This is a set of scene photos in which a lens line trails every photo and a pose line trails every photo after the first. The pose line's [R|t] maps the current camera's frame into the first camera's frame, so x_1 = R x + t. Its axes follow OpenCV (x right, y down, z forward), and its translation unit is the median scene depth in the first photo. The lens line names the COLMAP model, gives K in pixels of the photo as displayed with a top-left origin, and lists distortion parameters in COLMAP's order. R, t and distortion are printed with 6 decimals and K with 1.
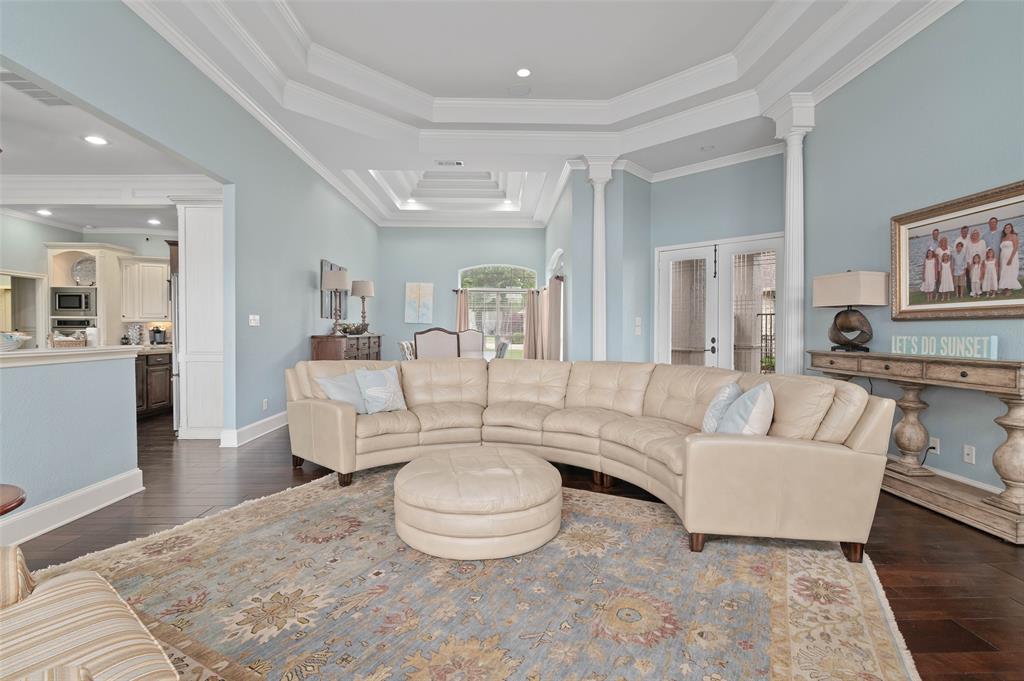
lens RADIAL K [[476.8, 0, 515.1], [0, 476.8, 336.1], [0, 0, 1]] dist [-0.003247, -0.000438]
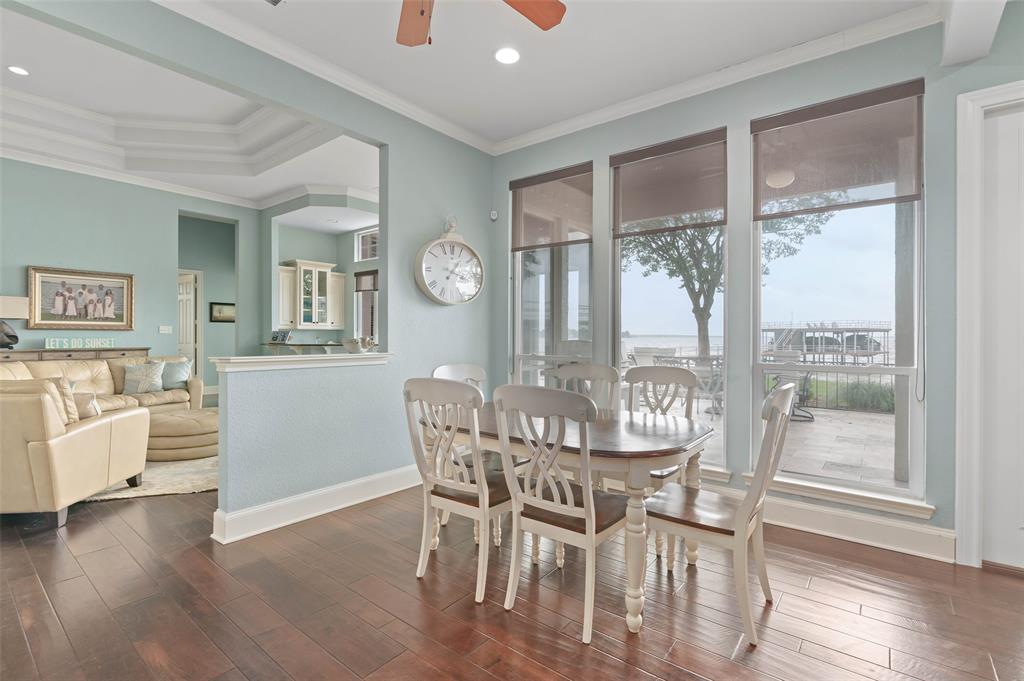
lens RADIAL K [[476.8, 0, 515.1], [0, 476.8, 336.1], [0, 0, 1]] dist [-0.003247, -0.000438]
pose [[-0.764285, -0.003529, 0.644869, -1.736011], [0.003259, 0.999951, 0.009334, -0.020577], [-0.644870, 0.009235, -0.764236, 1.320811]]
